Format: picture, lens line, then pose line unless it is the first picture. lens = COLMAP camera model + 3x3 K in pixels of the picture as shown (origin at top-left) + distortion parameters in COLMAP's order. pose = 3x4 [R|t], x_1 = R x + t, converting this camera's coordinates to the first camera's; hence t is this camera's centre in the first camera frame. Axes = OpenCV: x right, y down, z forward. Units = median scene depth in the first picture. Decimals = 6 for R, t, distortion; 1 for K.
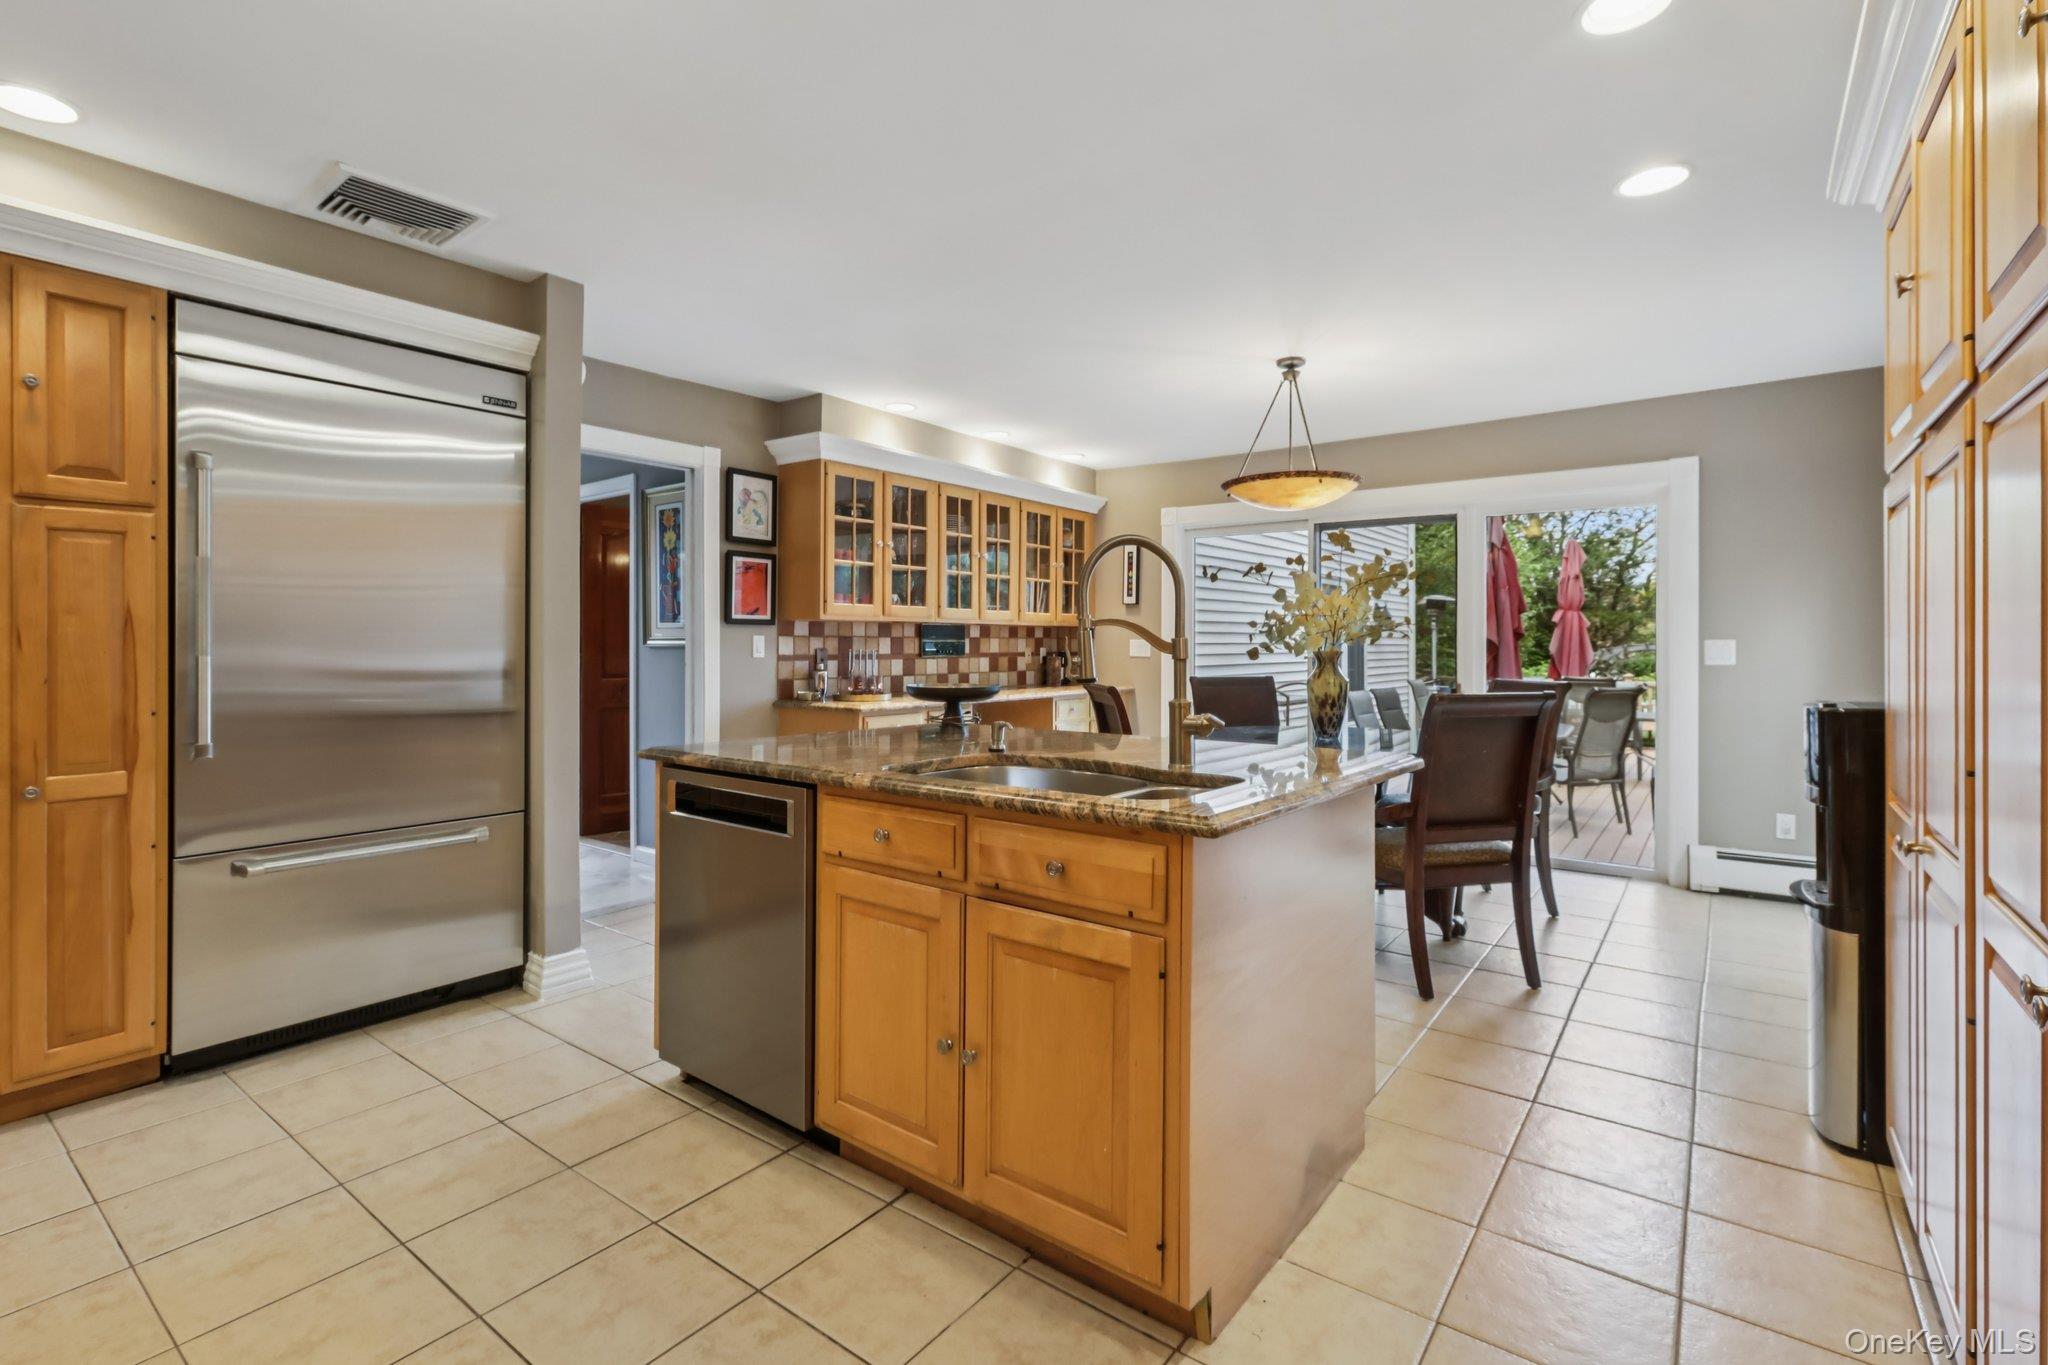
lens RADIAL K [[926.6, 0, 1076.1], [0, 926.6, 646.4], [0, 0, 1]] dist [-0.003802, -0.000504]
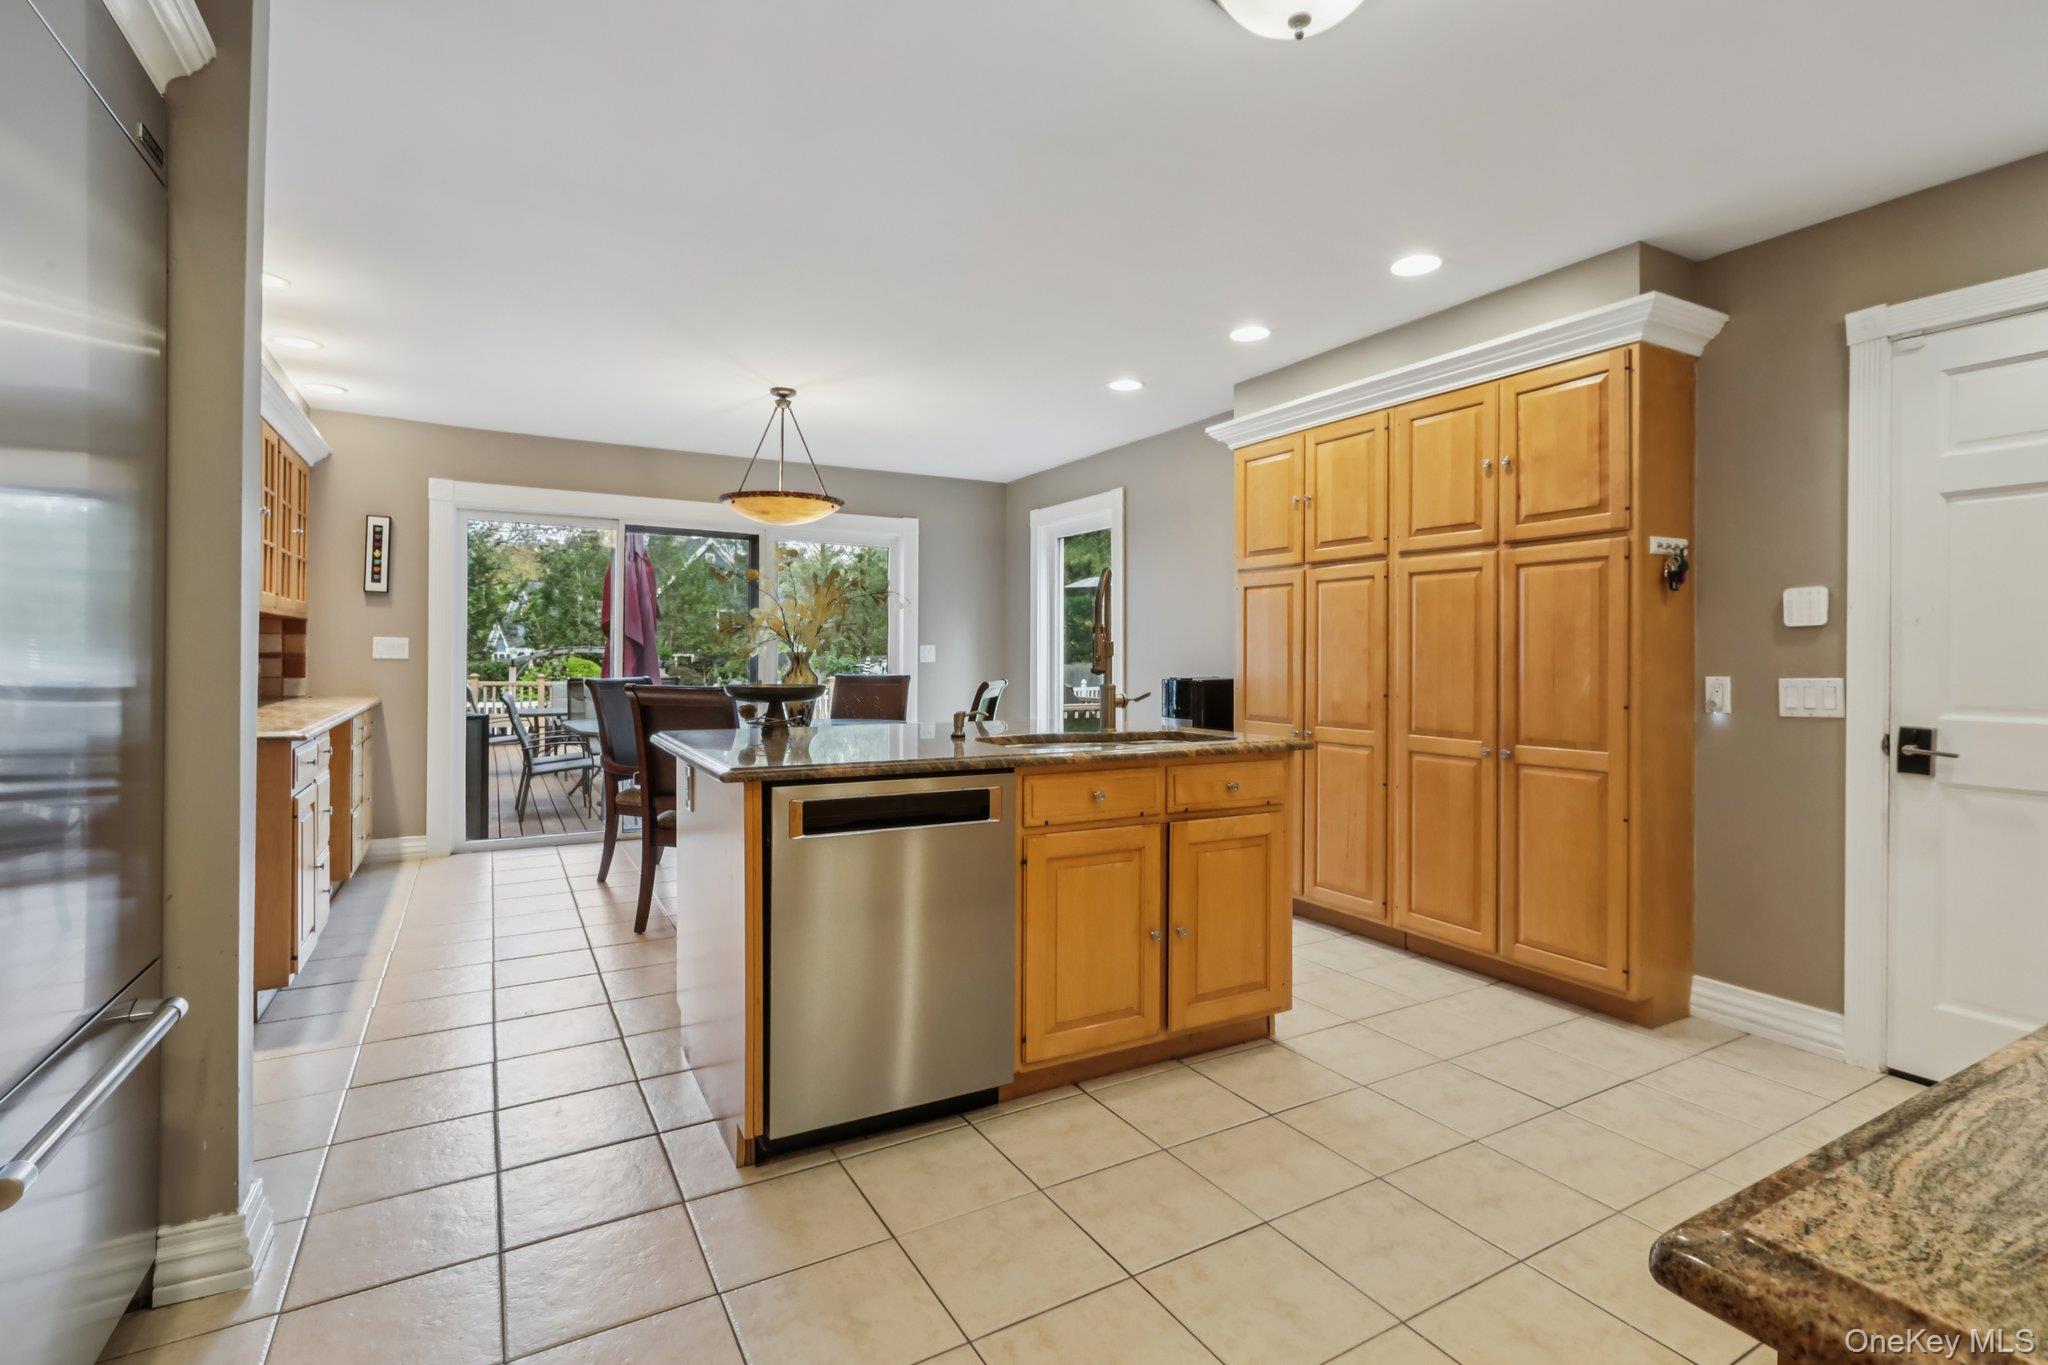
lens RADIAL K [[926.6, 0, 1031.6], [0, 926.6, 650.3], [0, 0, 1]] dist [-0.003802, -0.000504]
pose [[0.418619, 0.004869, 0.908149, -0.499508], [-0.005394, 0.999981, -0.002875, 0.003733], [-0.908146, -0.003695, 0.418637, 0.199555]]
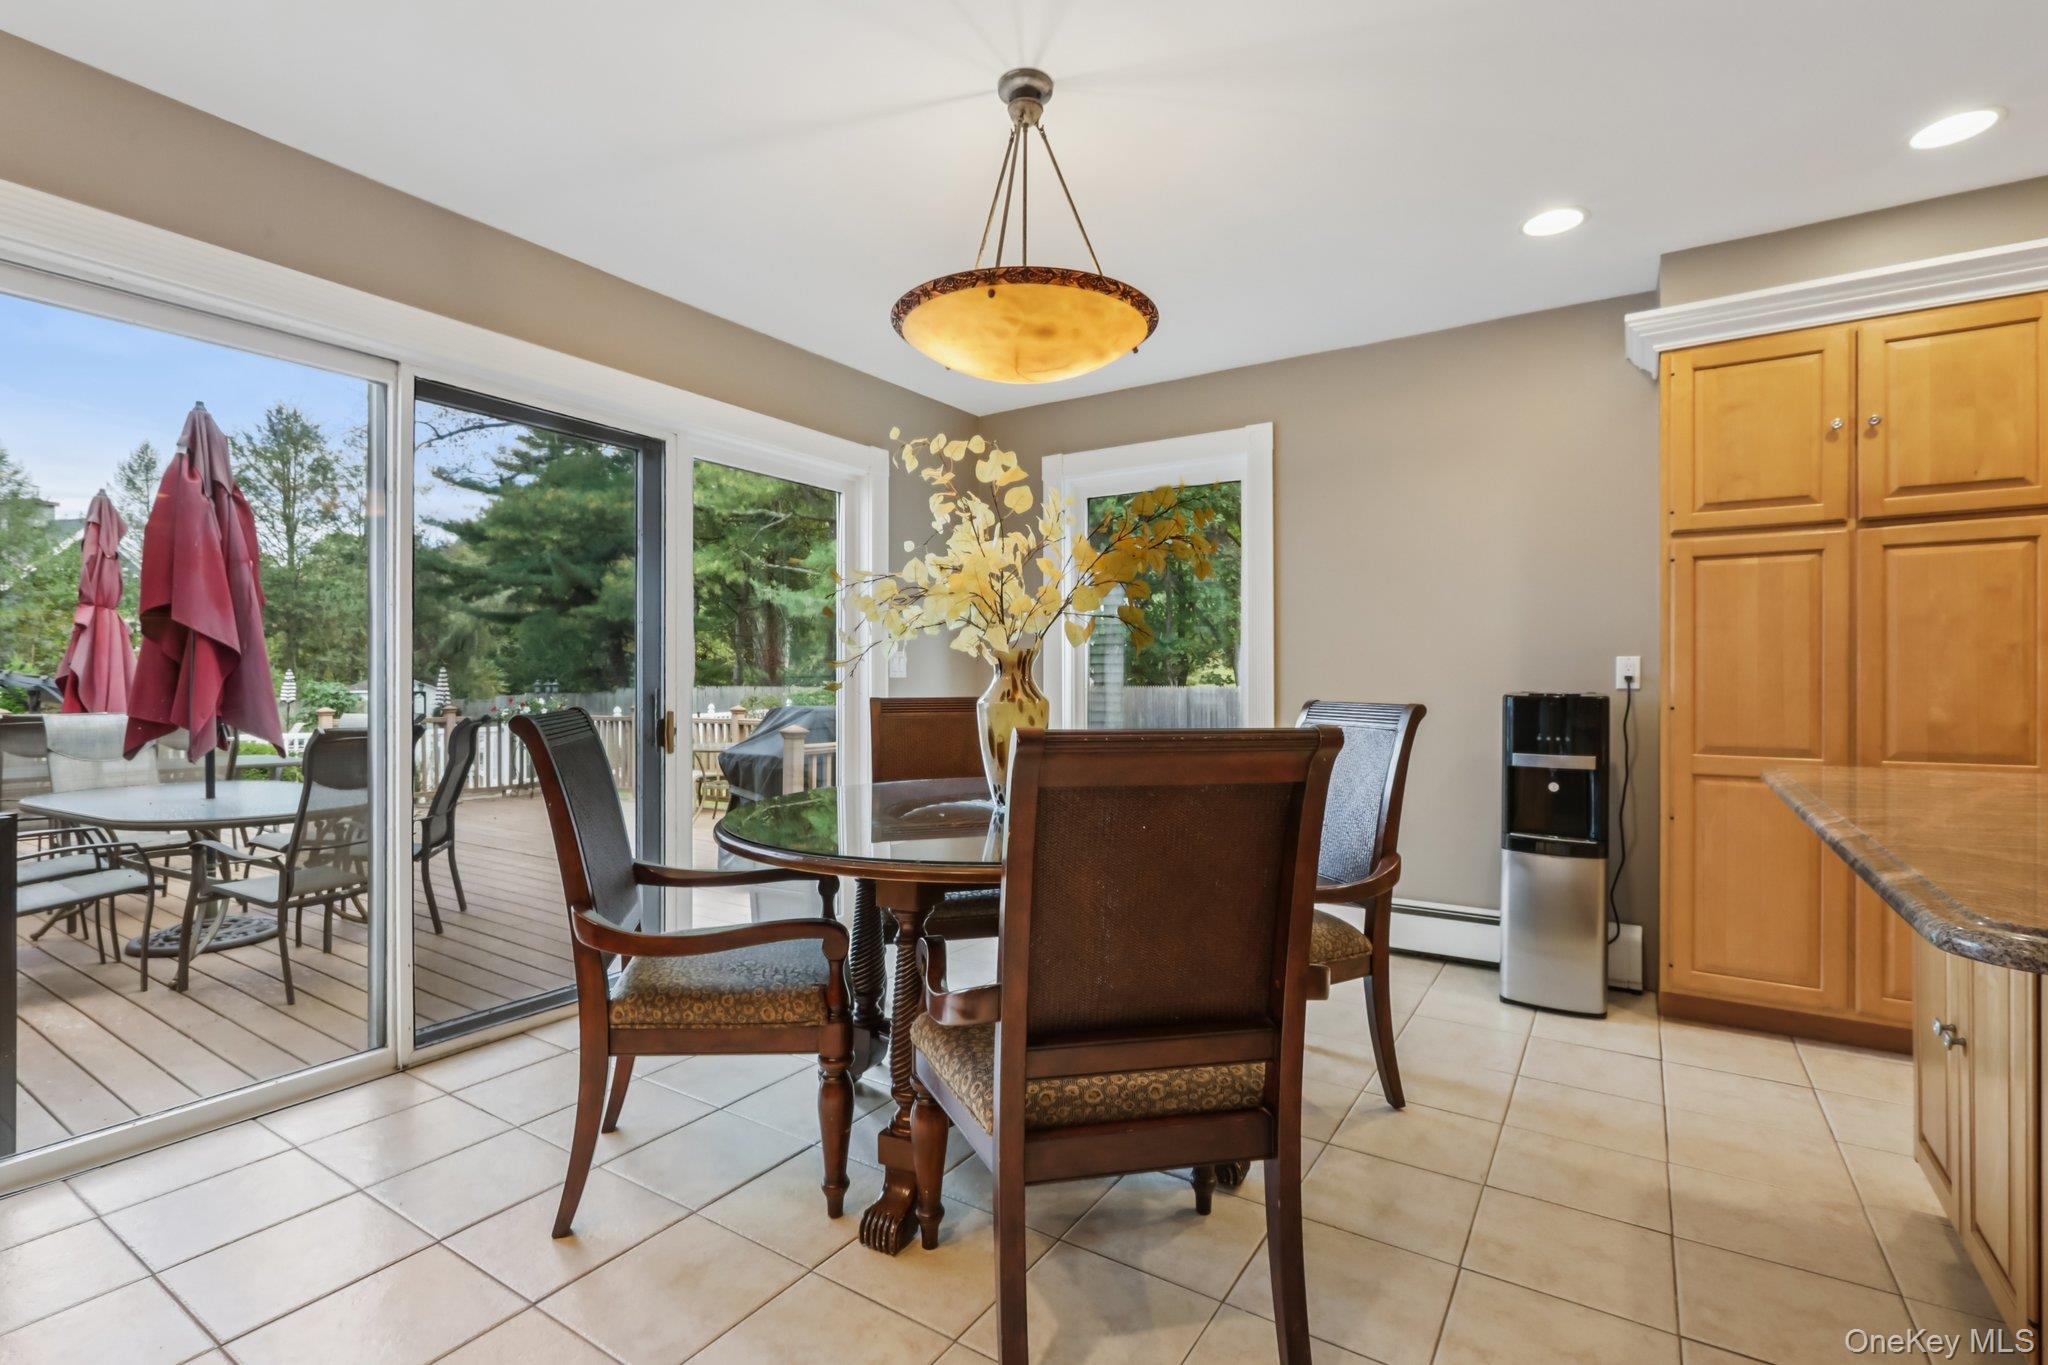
lens RADIAL K [[926.6, 0, 1029.3], [0, 926.6, 678.2], [0, 0, 1]] dist [-0.003802, -0.000504]
pose [[-0.038529, -0.001694, 0.999256, -0.214880], [-0.000437, 0.999998, 0.001678, 0.015843], [-0.999257, -0.000372, -0.038530, 0.779395]]
